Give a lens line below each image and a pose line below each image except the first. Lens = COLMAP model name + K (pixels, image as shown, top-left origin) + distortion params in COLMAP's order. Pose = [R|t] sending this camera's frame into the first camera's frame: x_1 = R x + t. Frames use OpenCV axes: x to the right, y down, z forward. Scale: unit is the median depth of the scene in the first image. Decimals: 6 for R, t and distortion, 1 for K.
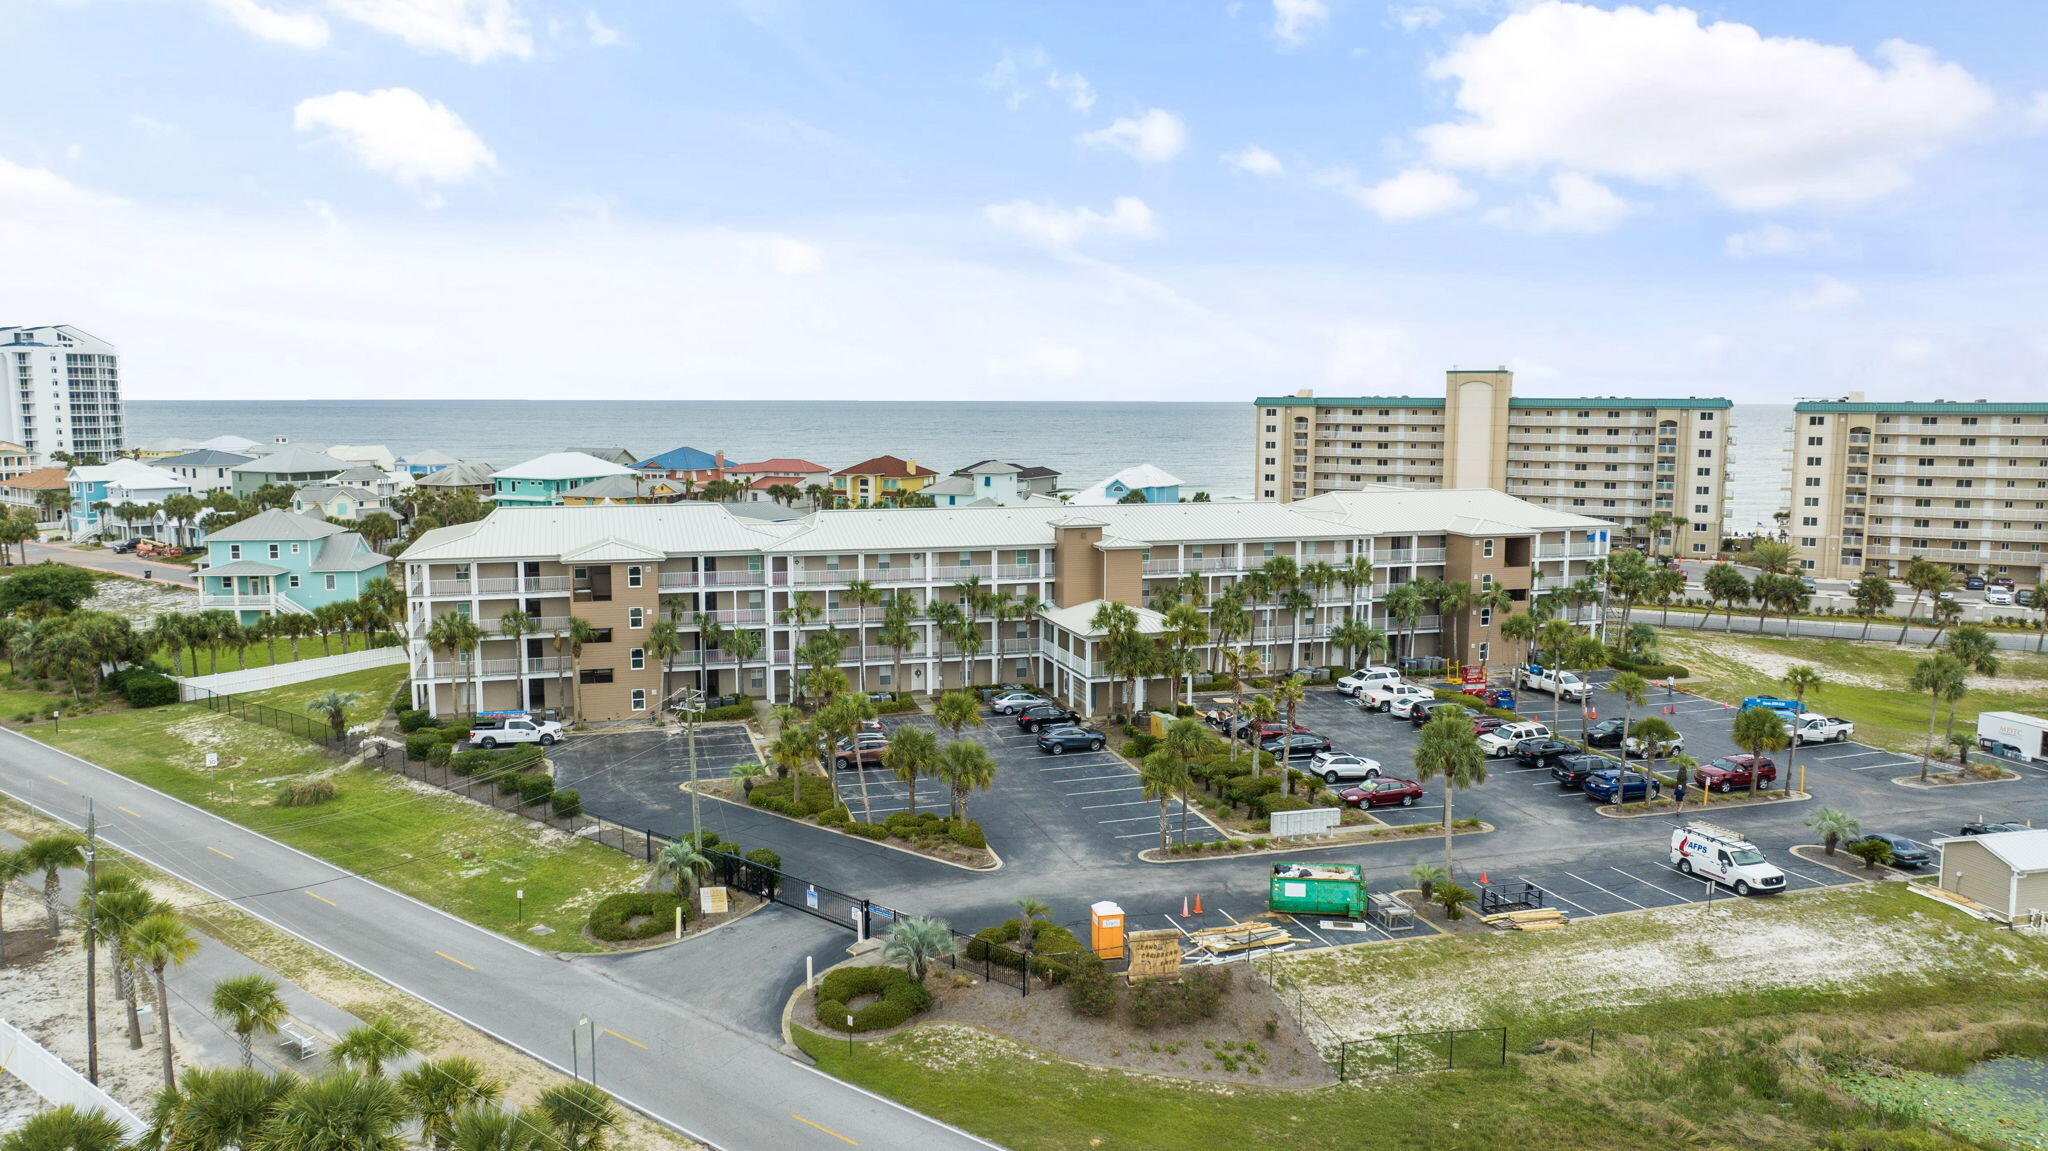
lens RADIAL K [[1447.7, 0, 1027.3], [0, 1447.7, 578.0], [0, 0, 1]] dist [0.008487, 0.002443]
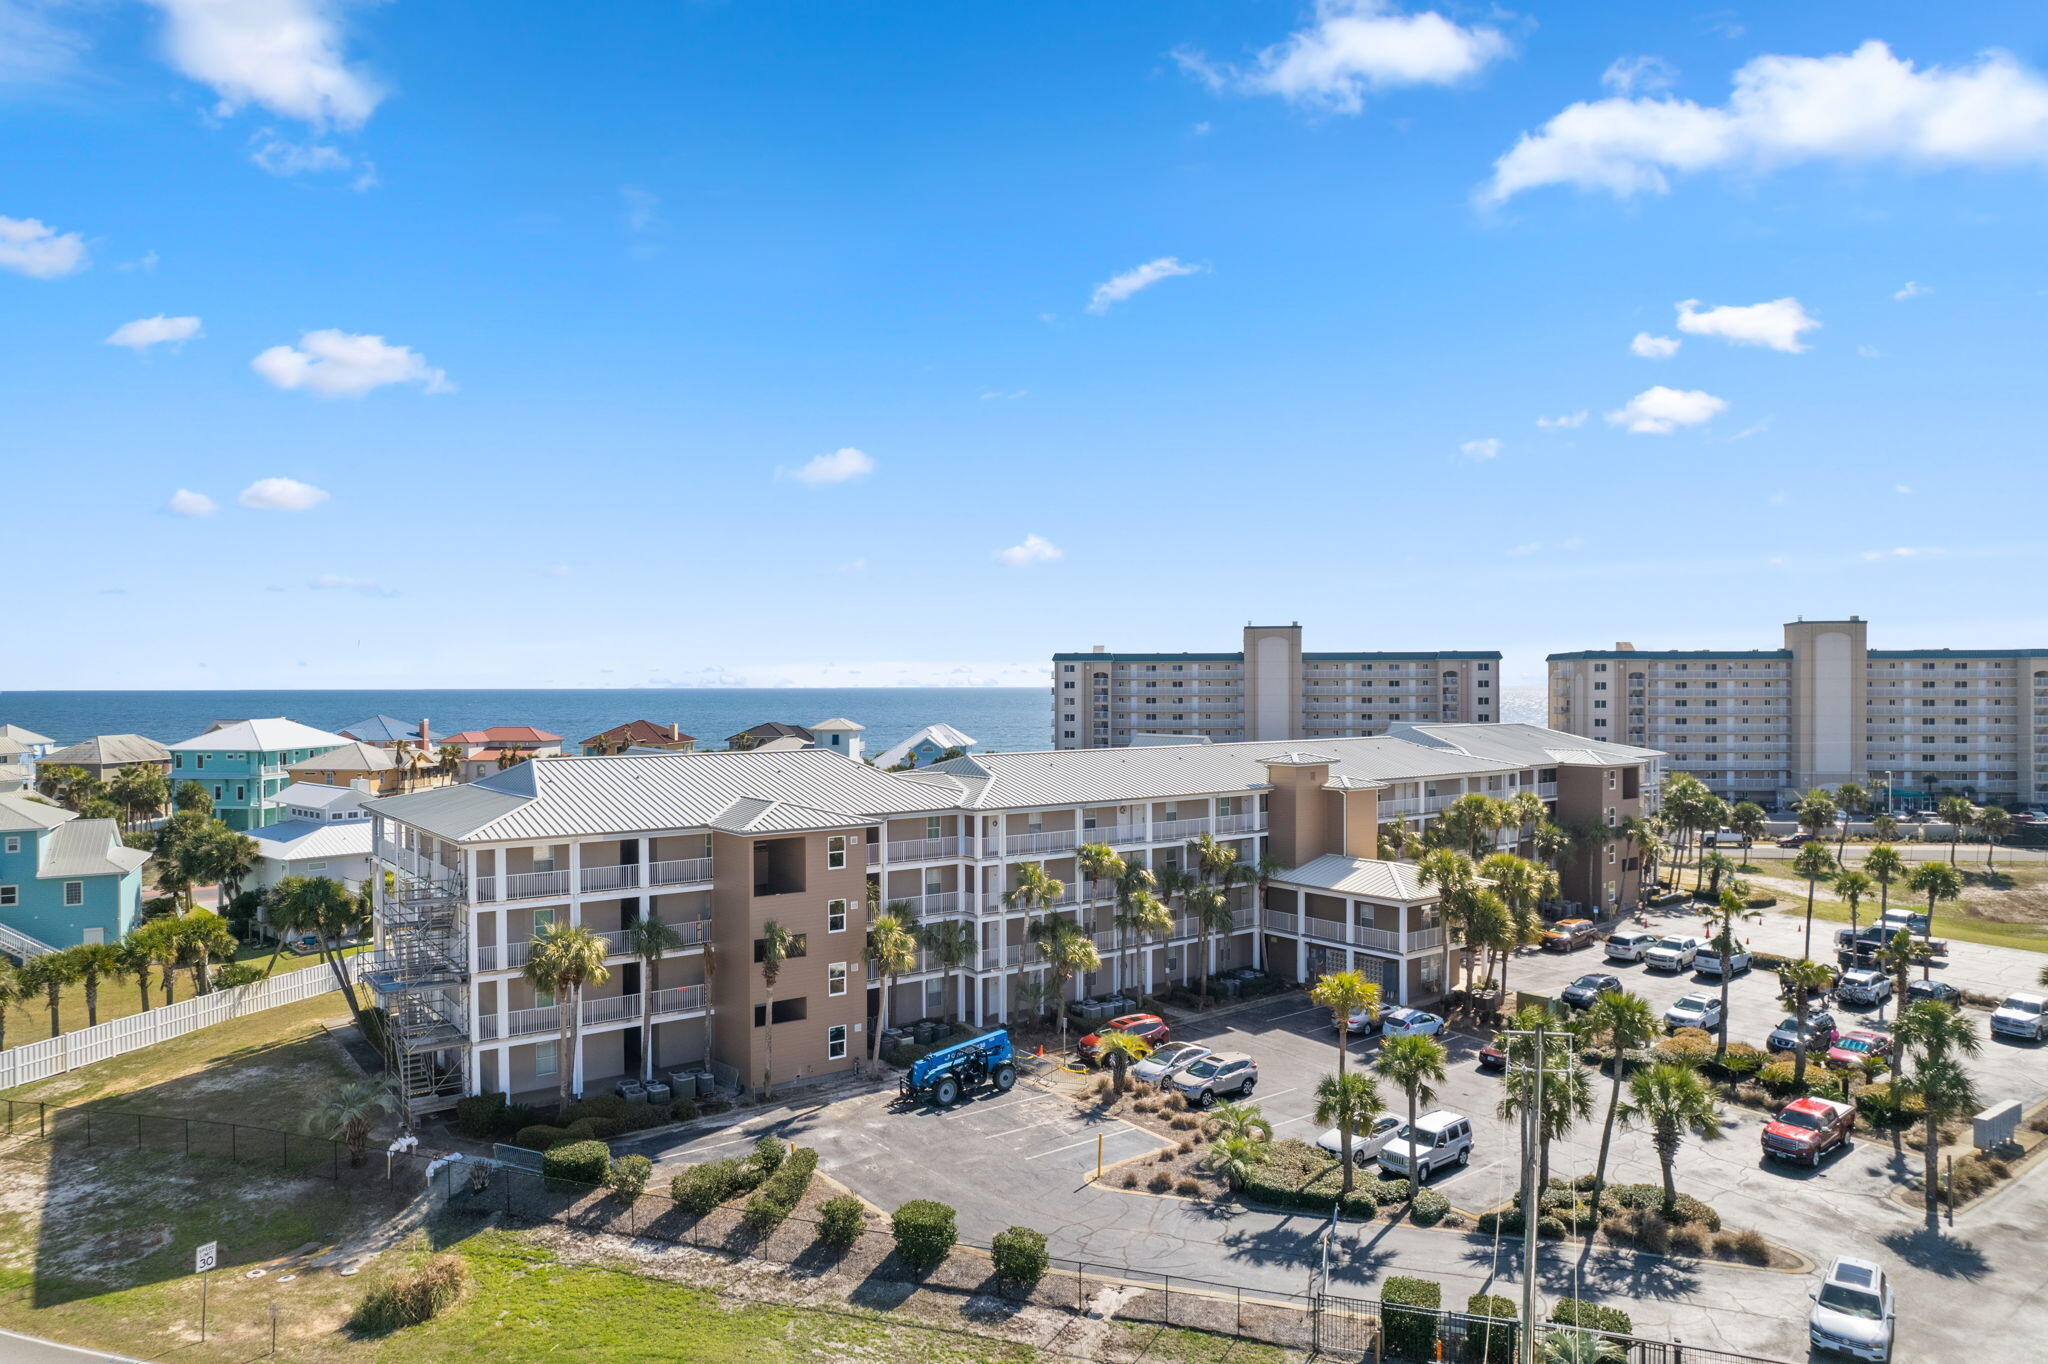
lens RADIAL K [[1311.8, 0, 1023.9], [0, 1311.8, 683.1], [0, 0, 1]] dist [-0.001204, 0.002870]
pose [[0.939986, -0.006661, 0.341148, -0.357590], [0.048934, 0.992106, -0.115459, -0.004100], [-0.337686, 0.125224, 0.932892, 0.364329]]
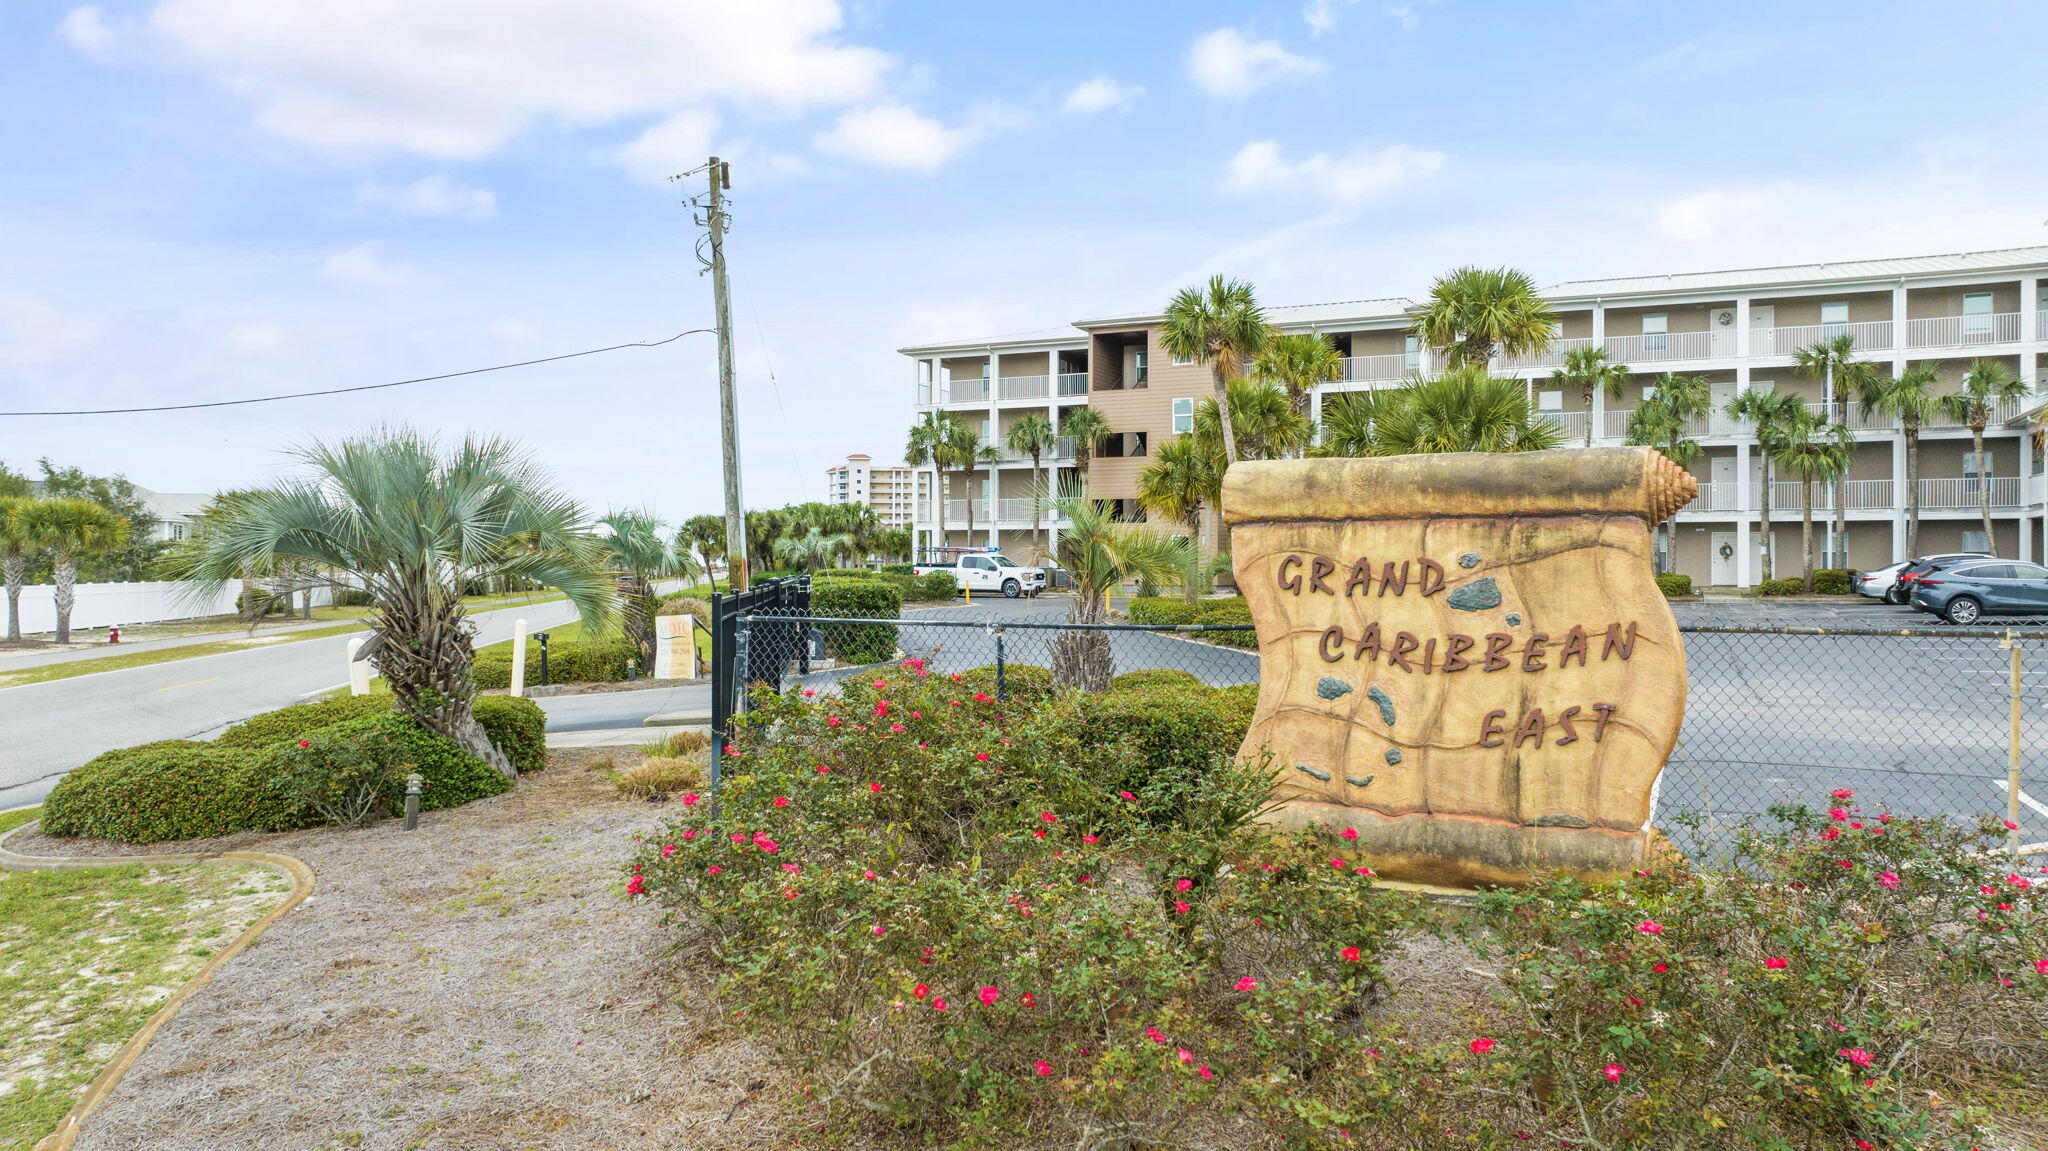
lens RADIAL K [[1447.7, 0, 1028.9], [0, 1447.7, 571.3], [0, 0, 1]] dist [0.008487, 0.002443]
pose [[0.757717, 0.000576, -0.652582, 0.073266], [-0.075776, 0.993313, -0.087108, 0.137939], [0.648168, 0.115453, 0.752694, 0.458412]]
